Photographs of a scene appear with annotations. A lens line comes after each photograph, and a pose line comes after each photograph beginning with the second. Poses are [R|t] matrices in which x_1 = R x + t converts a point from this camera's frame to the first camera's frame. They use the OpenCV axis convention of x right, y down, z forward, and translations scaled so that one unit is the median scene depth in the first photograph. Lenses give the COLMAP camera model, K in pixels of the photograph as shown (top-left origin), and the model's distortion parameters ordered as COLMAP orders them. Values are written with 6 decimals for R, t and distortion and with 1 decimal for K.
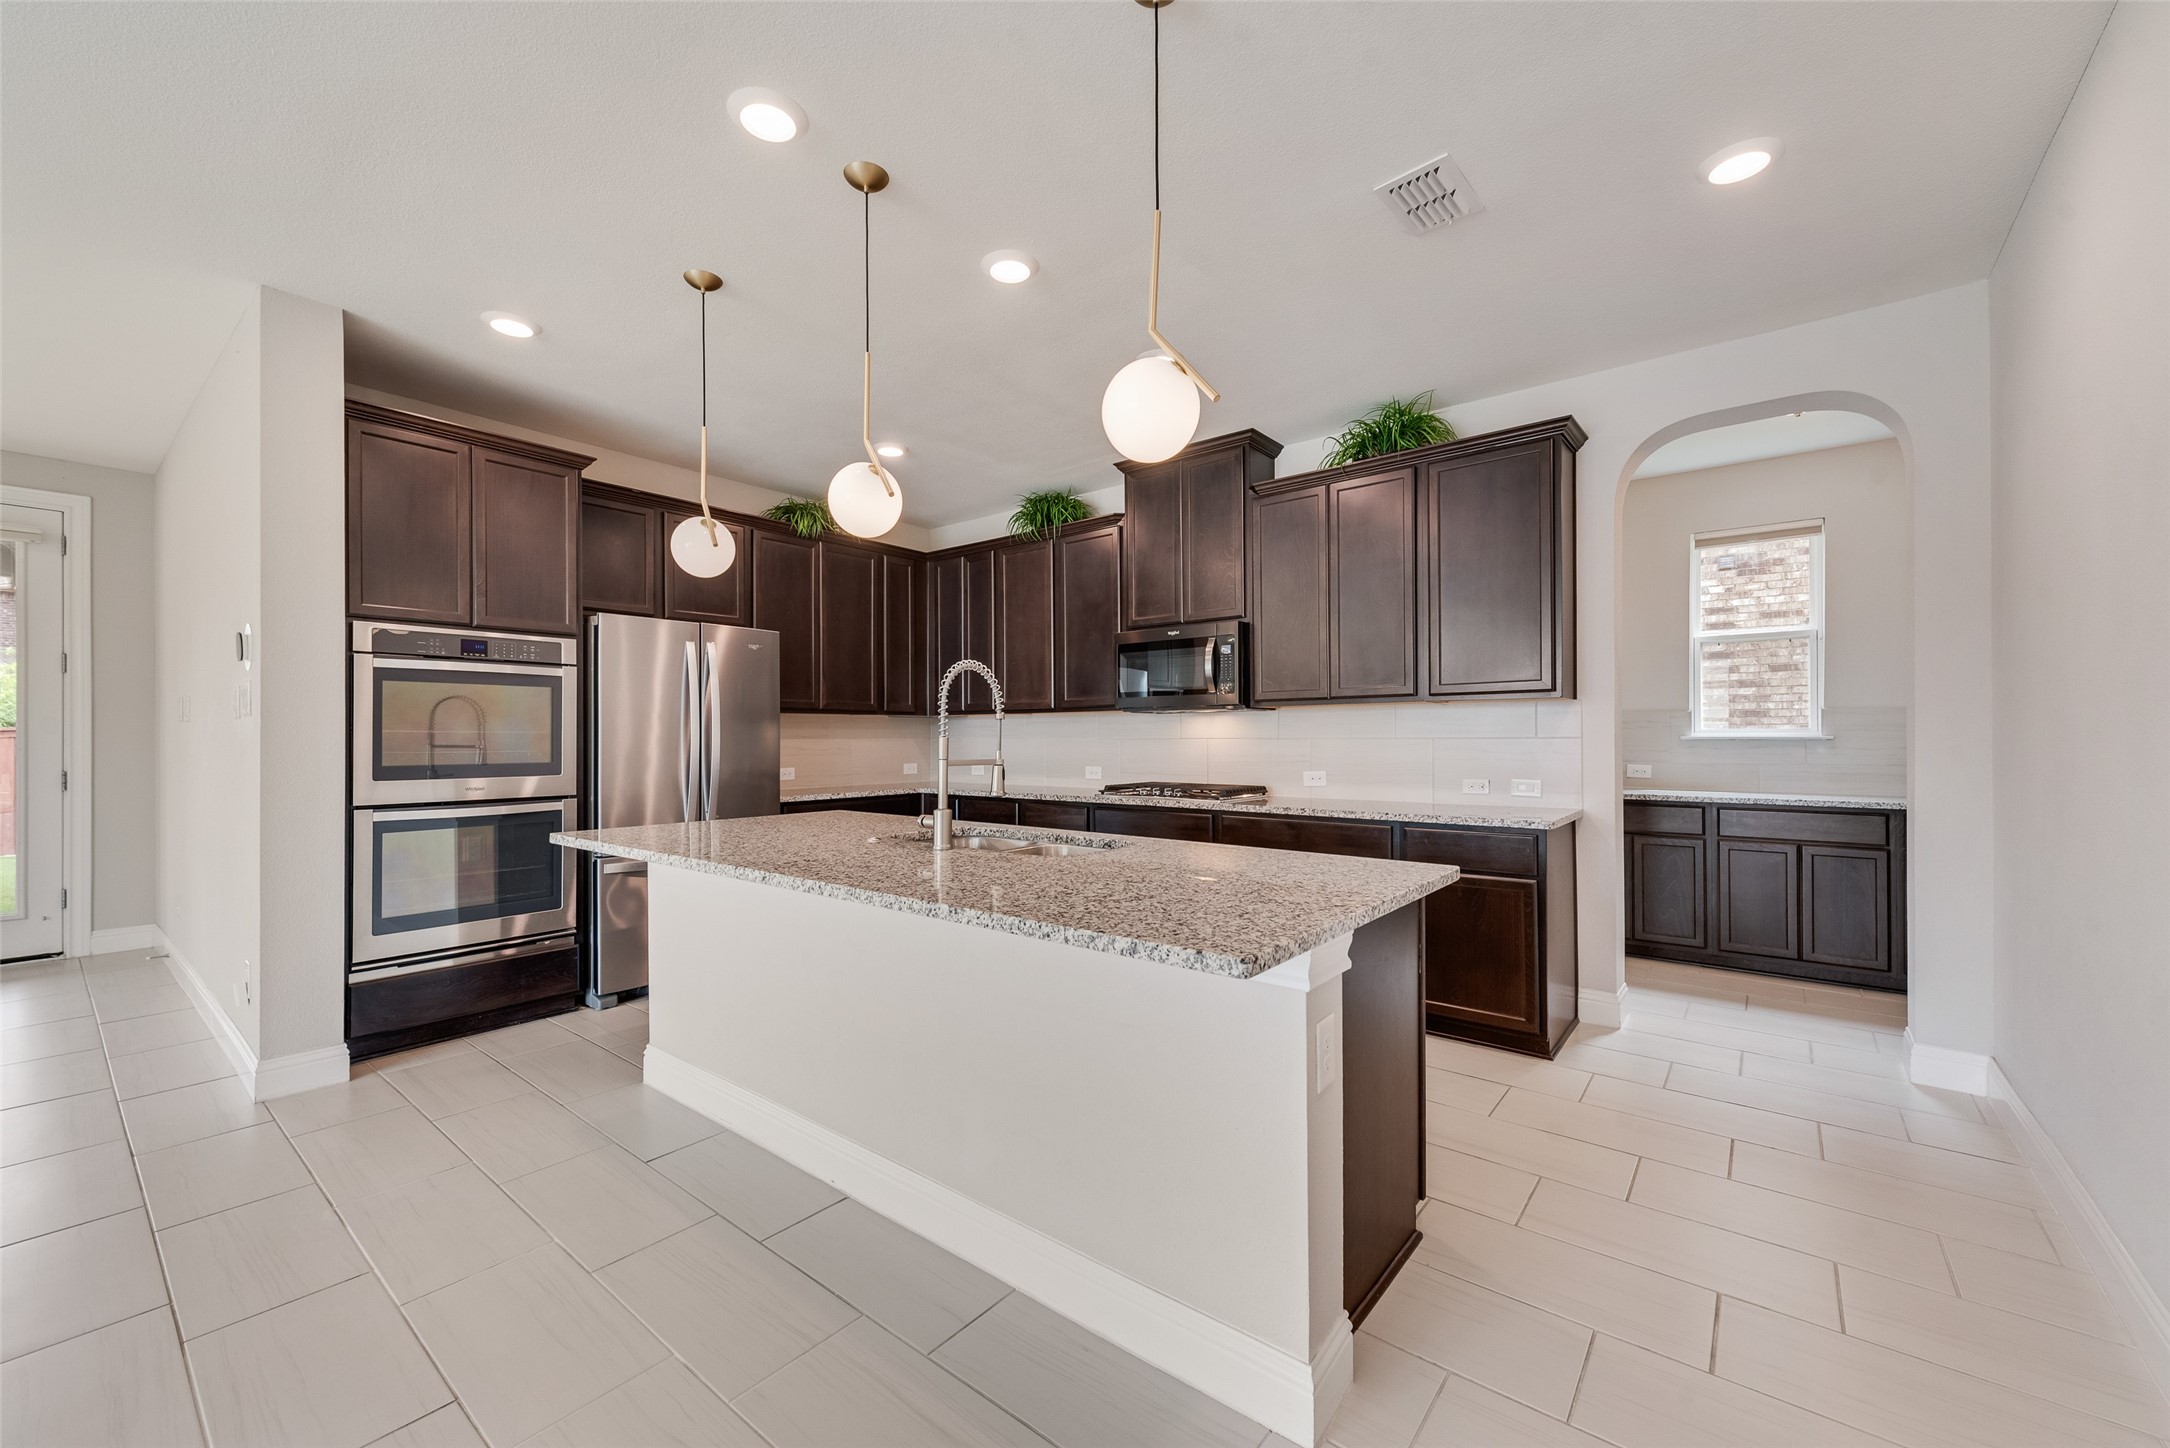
lens RADIAL K [[848.7, 0, 1075.3], [0, 848.7, 733.6], [0, 0, 1]] dist [0.014598, -0.001137]
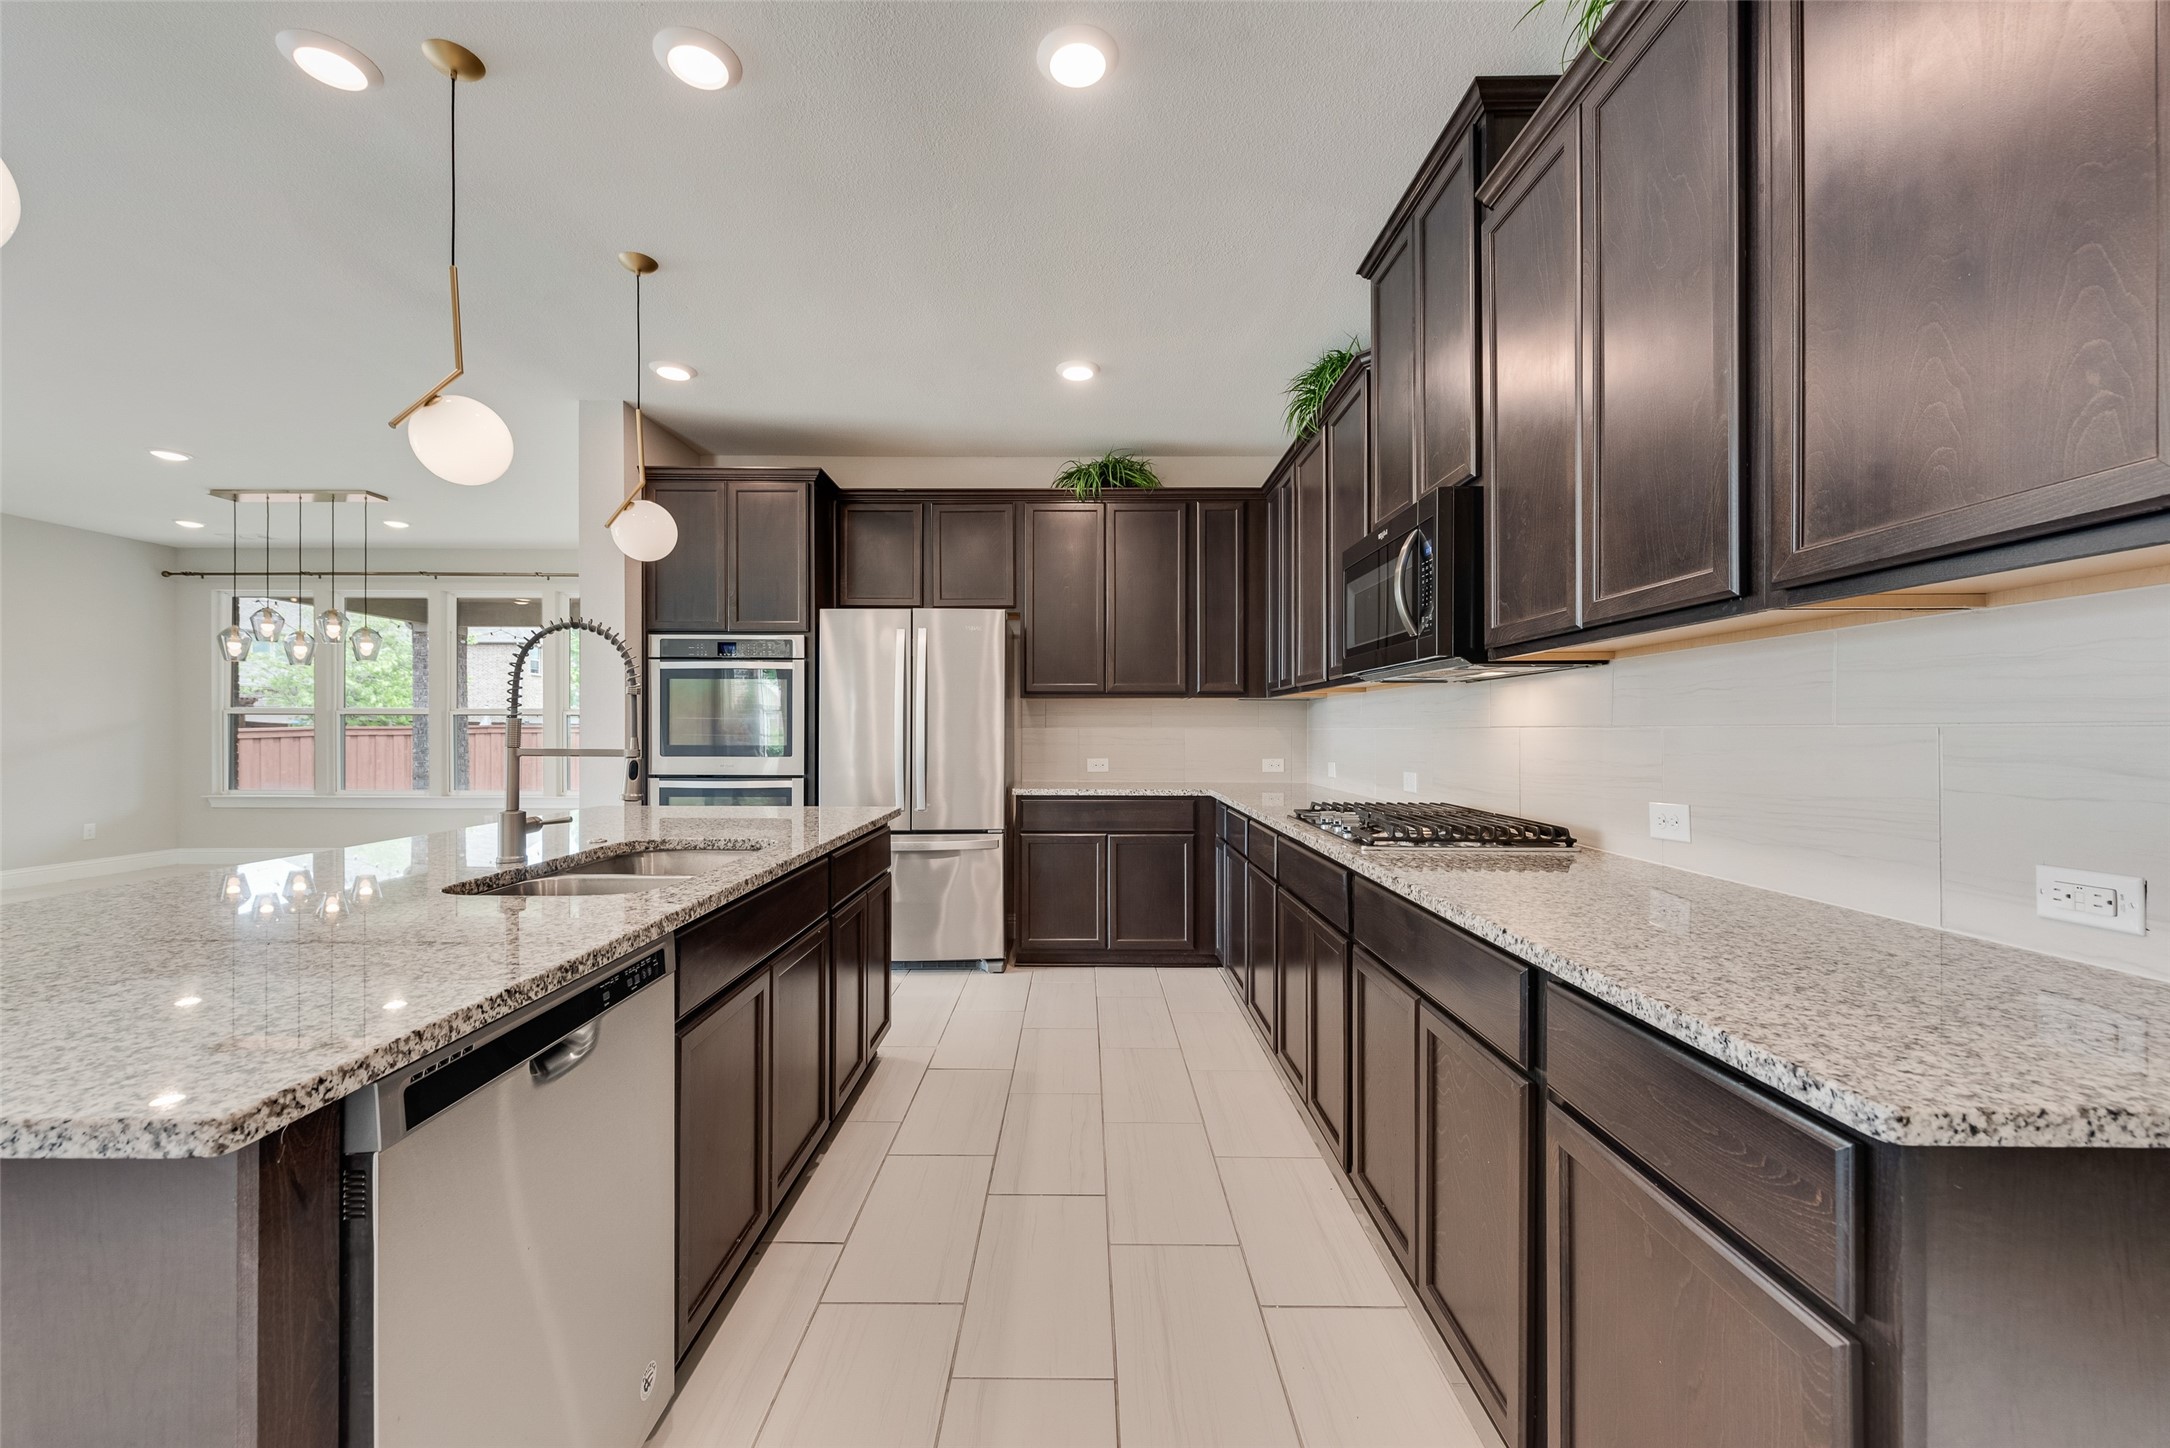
lens RADIAL K [[848.7, 0, 1081.7], [0, 848.7, 709.8], [0, 0, 1]] dist [0.014598, -0.001137]
pose [[0.629944, -0.013597, -0.776521, 0.505128], [-0.000687, 0.999837, -0.018065, 0.006376], [0.776640, 0.011913, 0.629832, 0.593921]]
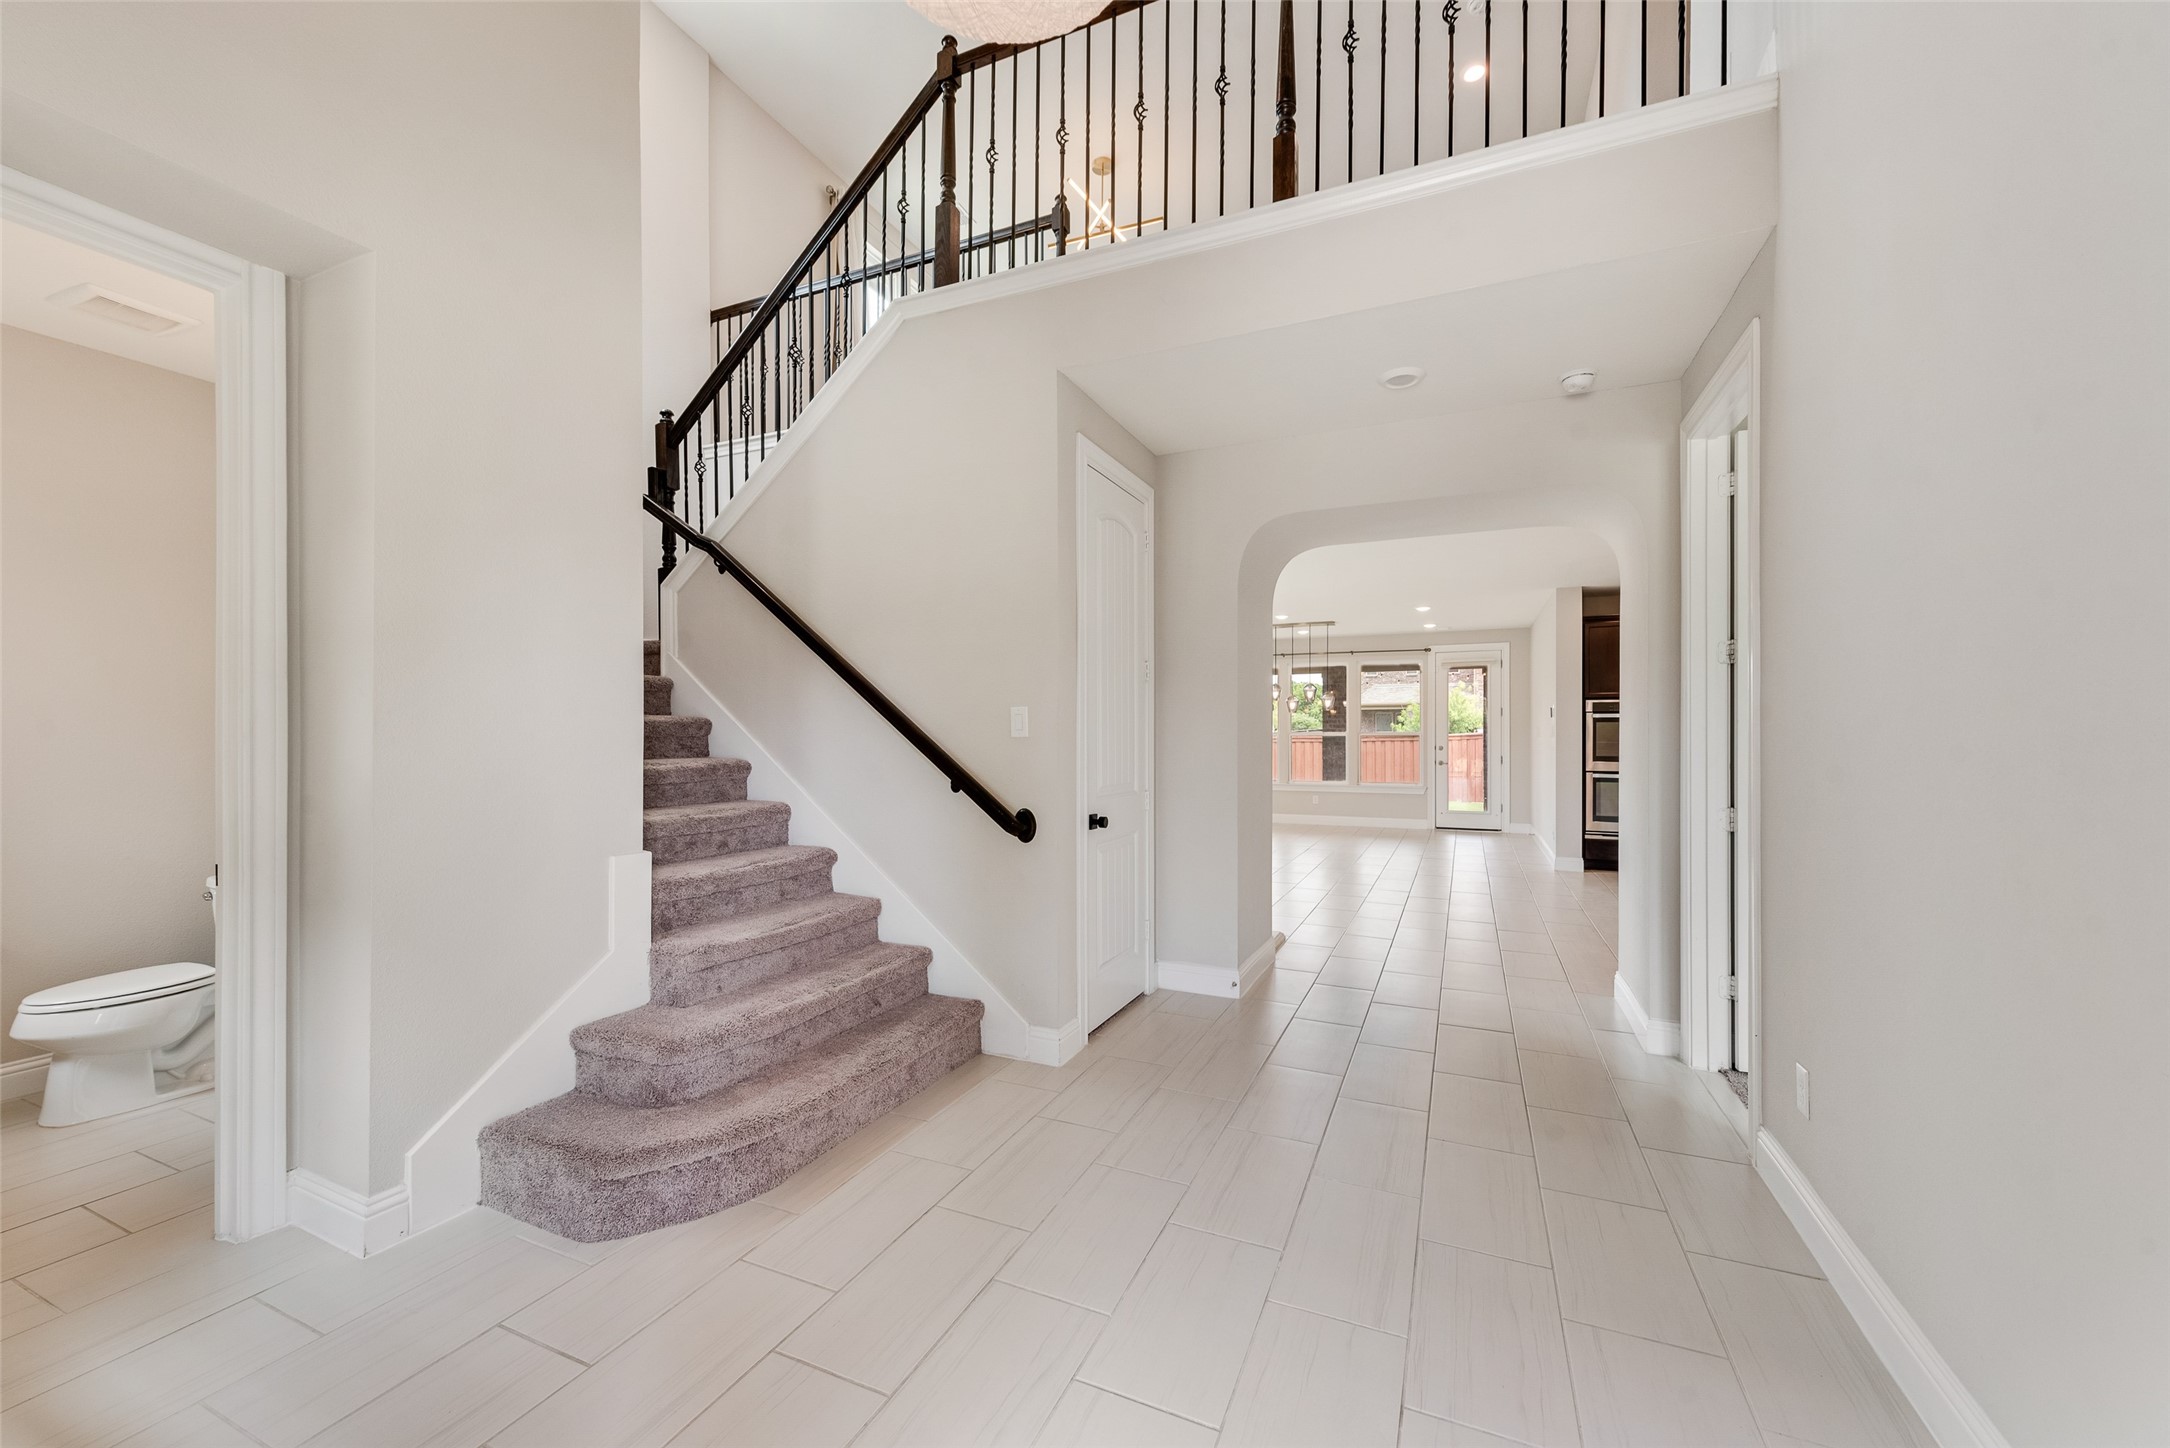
lens RADIAL K [[848.7, 0, 1069.6], [0, 848.7, 740.2], [0, 0, 1]] dist [0.014598, -0.001137]
pose [[0.248995, 0.005588, -0.968489, 1.096971], [0.003955, 0.999969, 0.006787, -0.028384], [0.968497, -0.005520, 0.248965, -1.000154]]
